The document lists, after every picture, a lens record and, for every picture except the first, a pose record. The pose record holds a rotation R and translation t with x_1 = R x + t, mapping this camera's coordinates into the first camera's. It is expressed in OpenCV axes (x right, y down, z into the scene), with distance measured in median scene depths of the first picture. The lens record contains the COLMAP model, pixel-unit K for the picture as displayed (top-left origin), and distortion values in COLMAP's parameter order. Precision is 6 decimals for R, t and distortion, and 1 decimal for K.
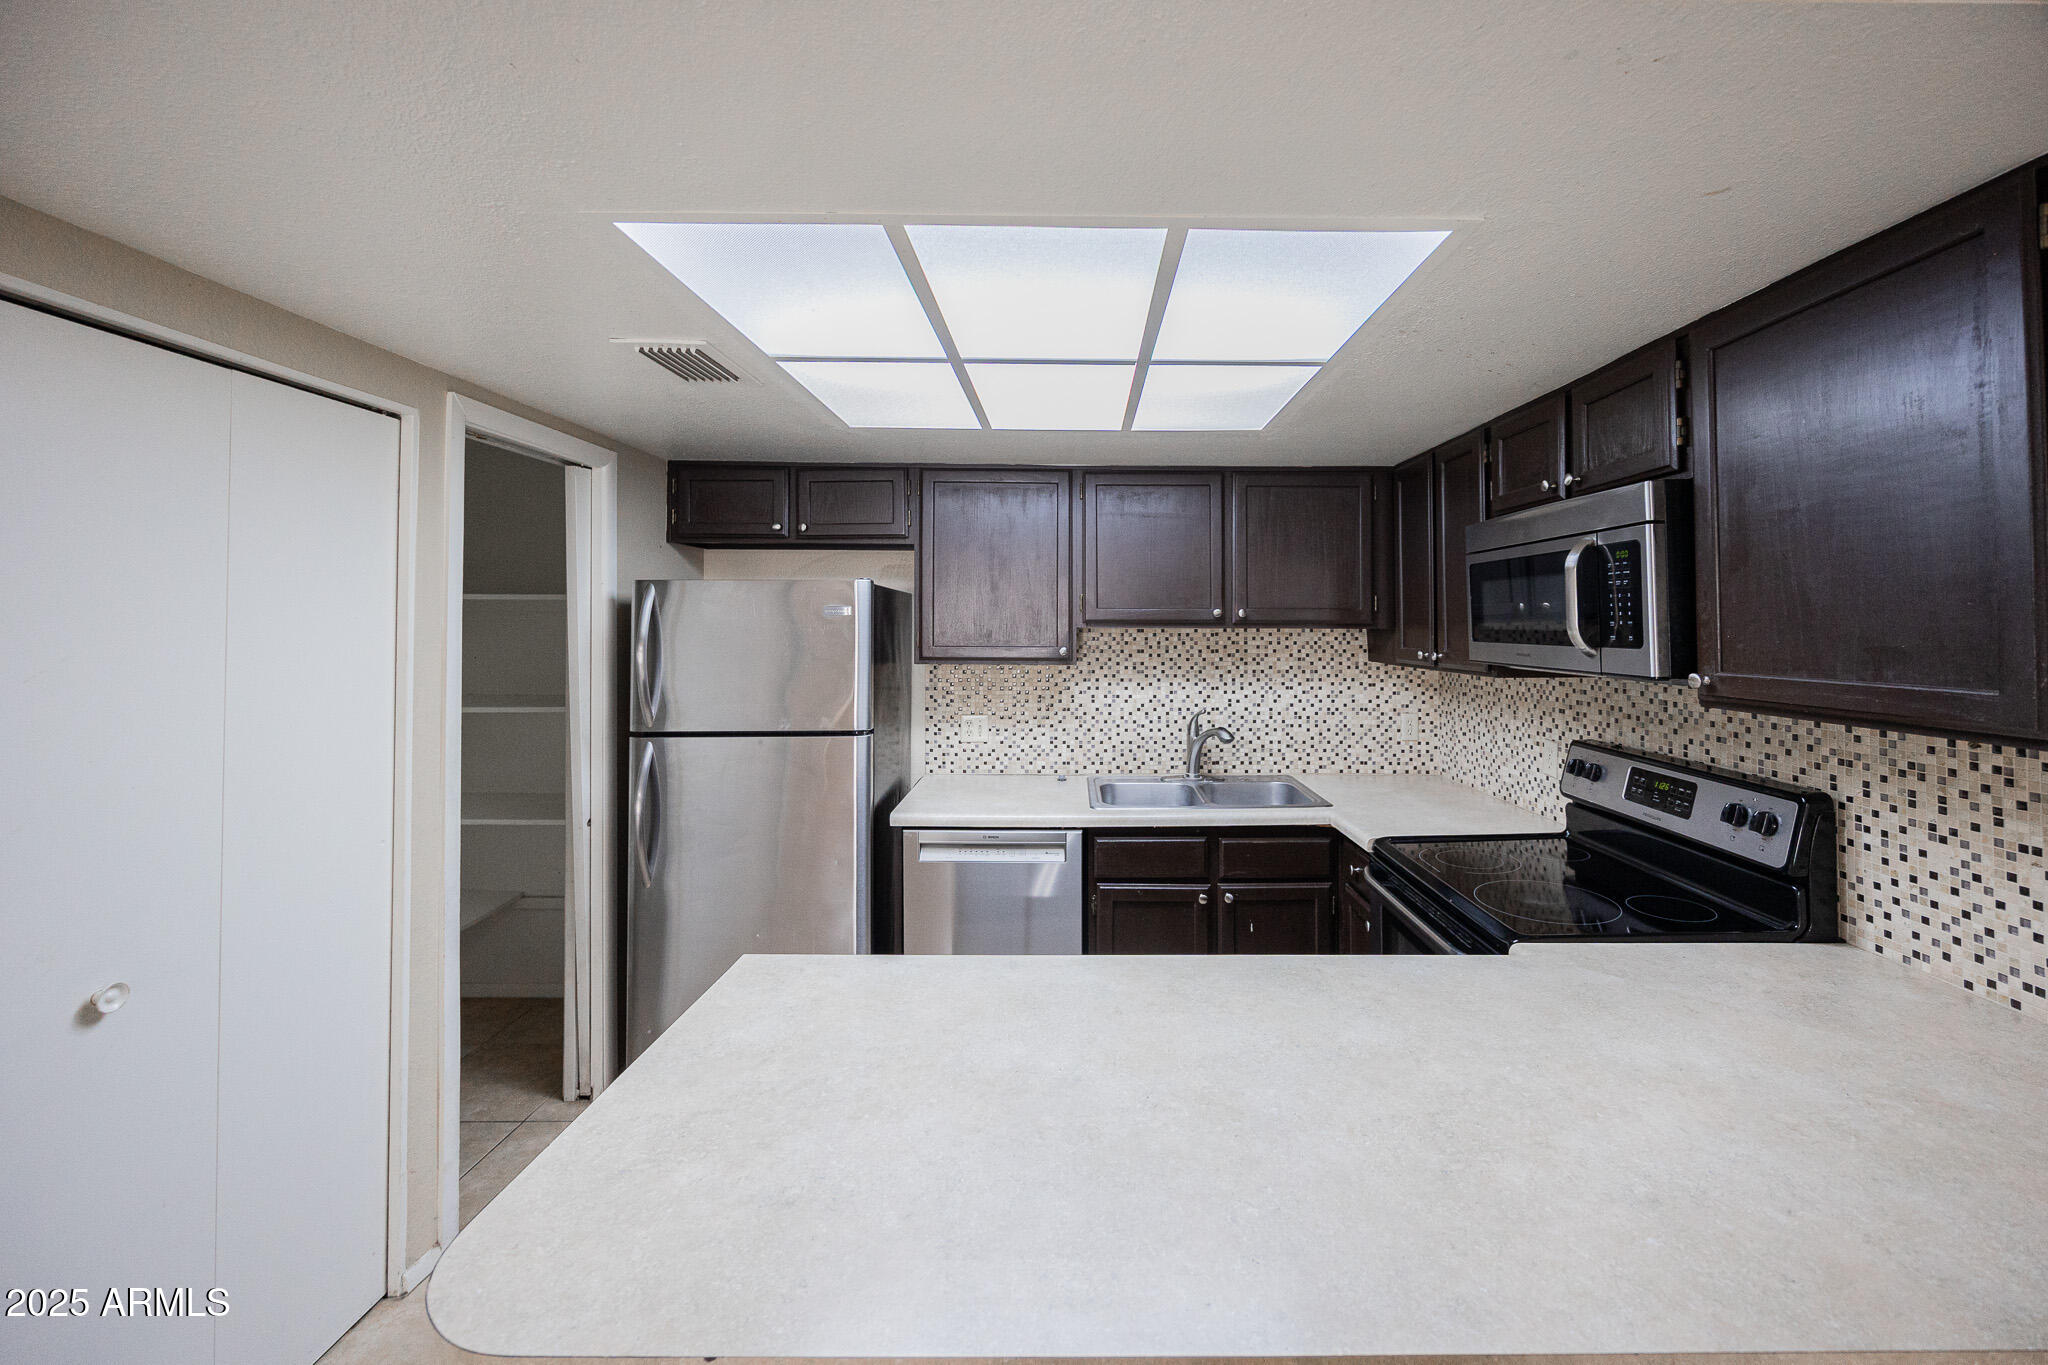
lens RADIAL K [[792.1, 0, 1064.9], [0, 792.1, 621.5], [0, 0, 1]] dist [-0.003487, 0.000424]
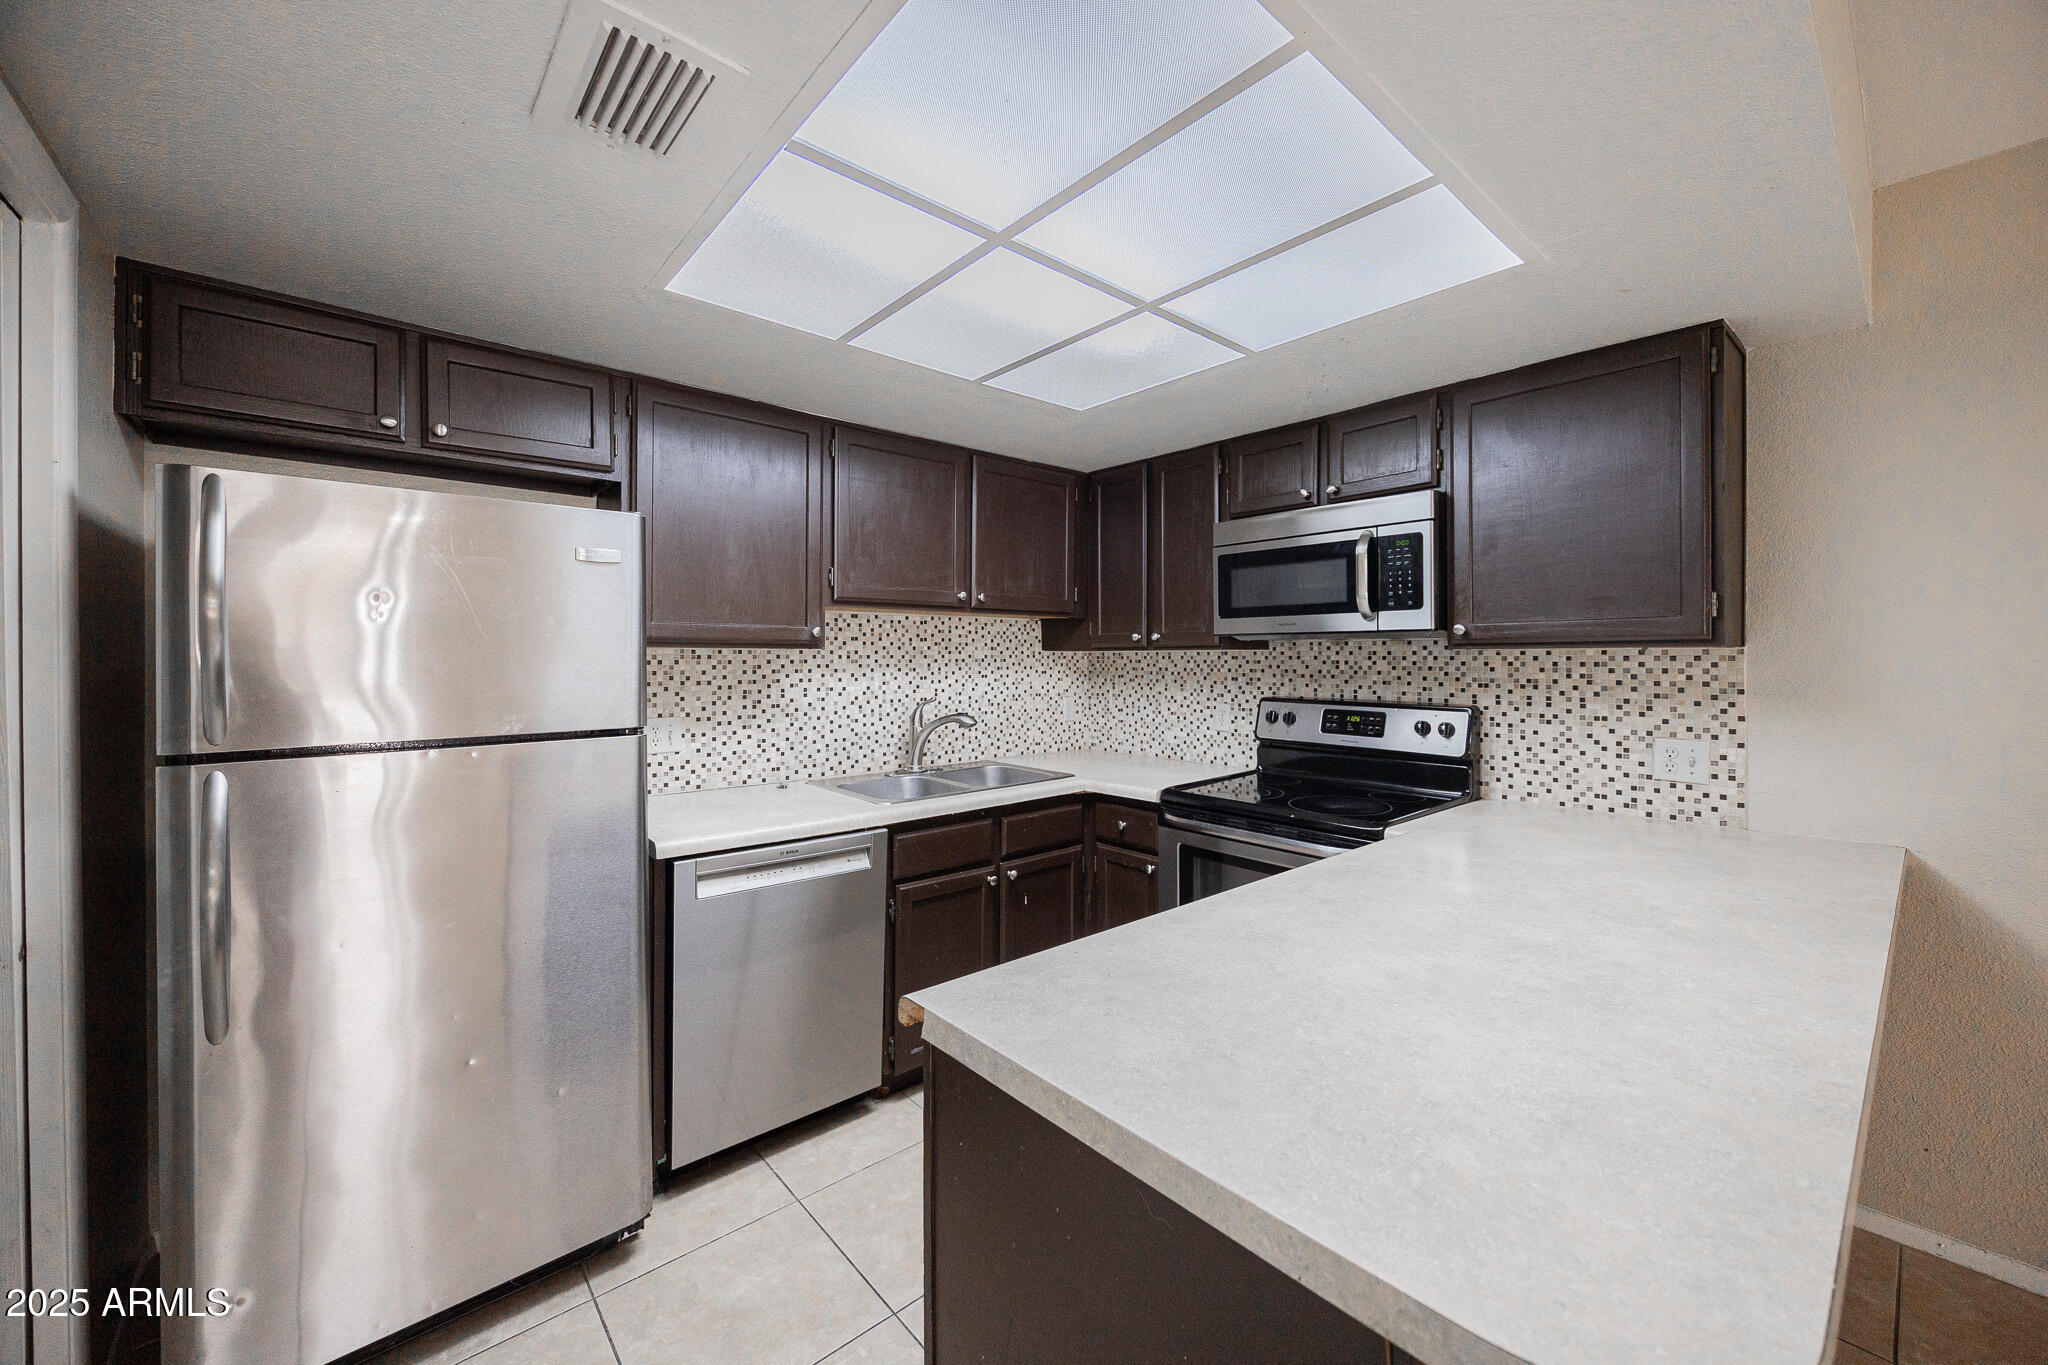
lens RADIAL K [[792.1, 0, 1010.9], [0, 792.1, 665.1], [0, 0, 1]] dist [-0.003487, 0.000424]
pose [[0.760426, -0.006065, 0.649396, -0.452706], [-0.001871, 0.999932, 0.011529, 0.071957], [-0.649422, -0.009981, 0.760363, 0.241925]]
